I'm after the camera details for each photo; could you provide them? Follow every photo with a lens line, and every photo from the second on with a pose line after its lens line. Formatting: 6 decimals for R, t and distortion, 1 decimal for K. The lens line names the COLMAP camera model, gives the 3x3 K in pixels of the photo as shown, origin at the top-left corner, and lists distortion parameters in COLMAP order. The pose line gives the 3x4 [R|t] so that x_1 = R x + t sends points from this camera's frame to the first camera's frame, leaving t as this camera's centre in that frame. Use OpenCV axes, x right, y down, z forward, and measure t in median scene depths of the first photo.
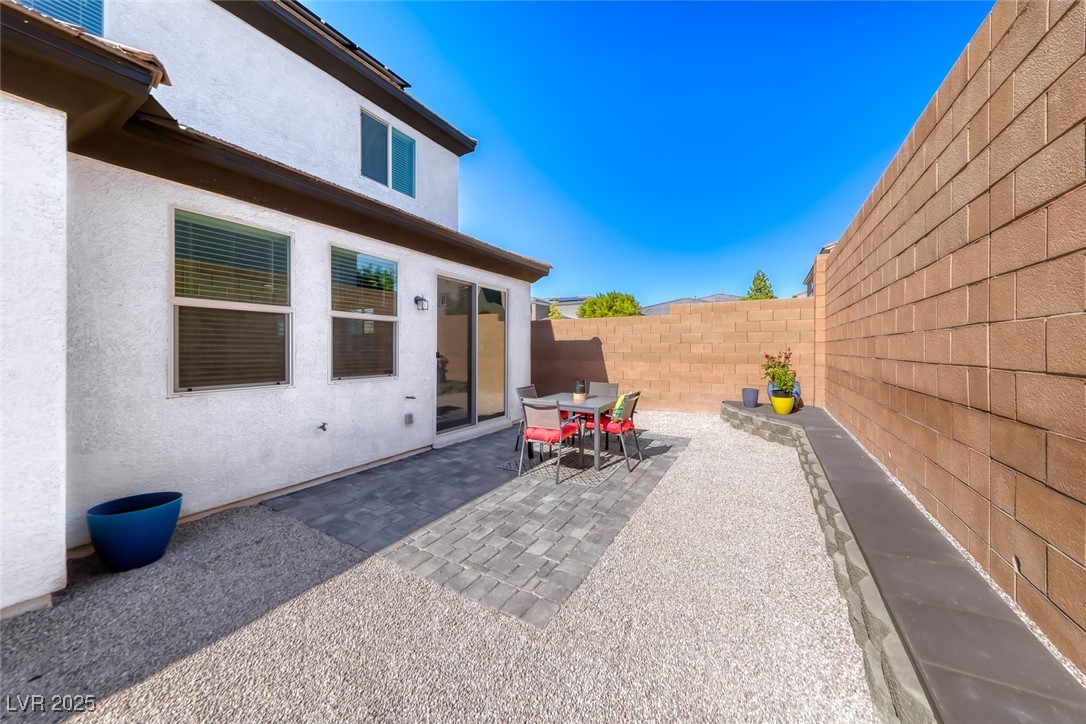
lens RADIAL K [[377.4, 0, 546.8], [0, 377.4, 345.4], [0, 0, 1]] dist [0.037952, 0.000011]
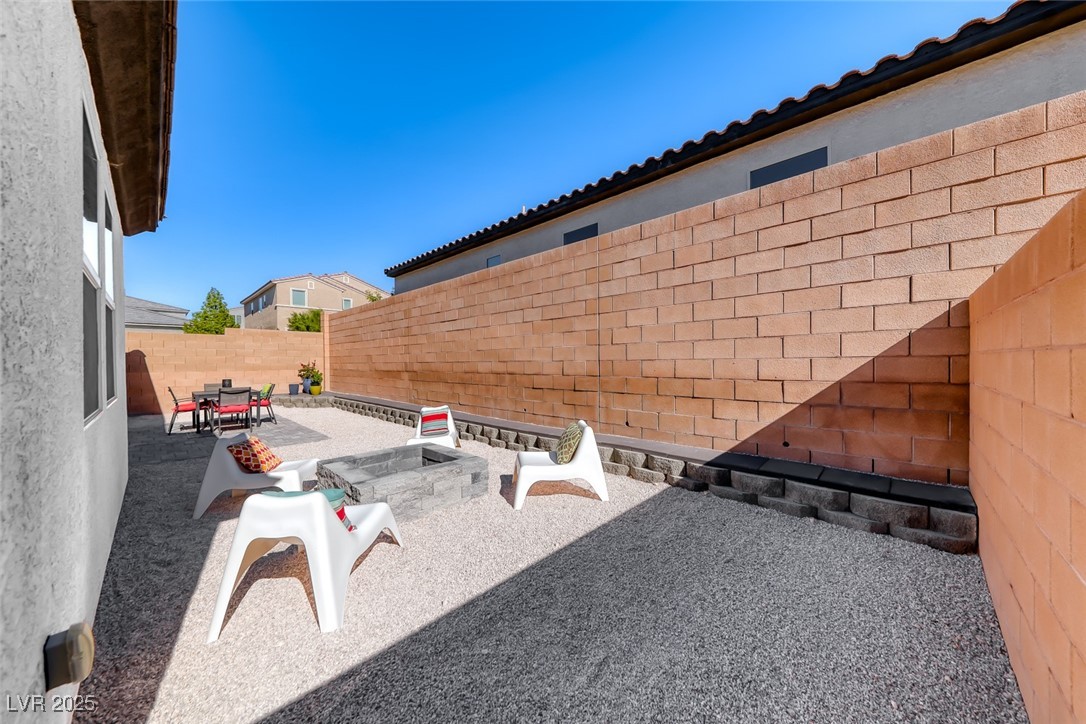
lens RADIAL K [[364.9, 0, 543.0], [0, 364.9, 362.0], [0, 0, 1]] dist [0.001226, 0.000000]
pose [[0.228135, 0.000101, 0.973629, -0.798749], [-0.001195, 0.999999, 0.000176, 0.014039], [-0.973629, -0.001204, 0.228135, -0.454143]]
